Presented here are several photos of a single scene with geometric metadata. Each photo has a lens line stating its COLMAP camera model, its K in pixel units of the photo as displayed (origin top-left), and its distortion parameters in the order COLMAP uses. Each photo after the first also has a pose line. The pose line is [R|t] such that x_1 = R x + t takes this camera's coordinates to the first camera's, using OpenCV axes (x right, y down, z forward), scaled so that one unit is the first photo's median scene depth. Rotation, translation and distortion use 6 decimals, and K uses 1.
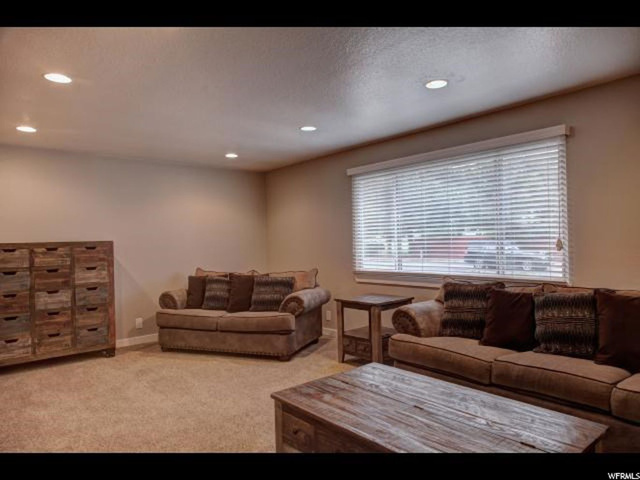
lens RADIAL K [[428.3, 0, 304.0], [0, 428.3, 241.6], [0, 0, 1]] dist [0.038408, -0.008493]
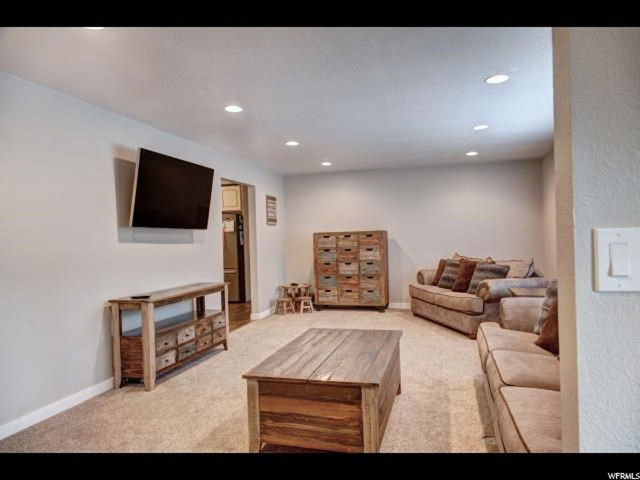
lens RADIAL K [[428.3, 0, 319.8], [0, 428.3, 239.2], [0, 0, 1]] dist [0.038408, -0.008493]
pose [[0.548272, 0.015554, -0.836156, 0.643125], [0.013110, 0.999544, 0.027190, -0.014846], [0.836197, -0.025869, 0.547818, 0.069629]]
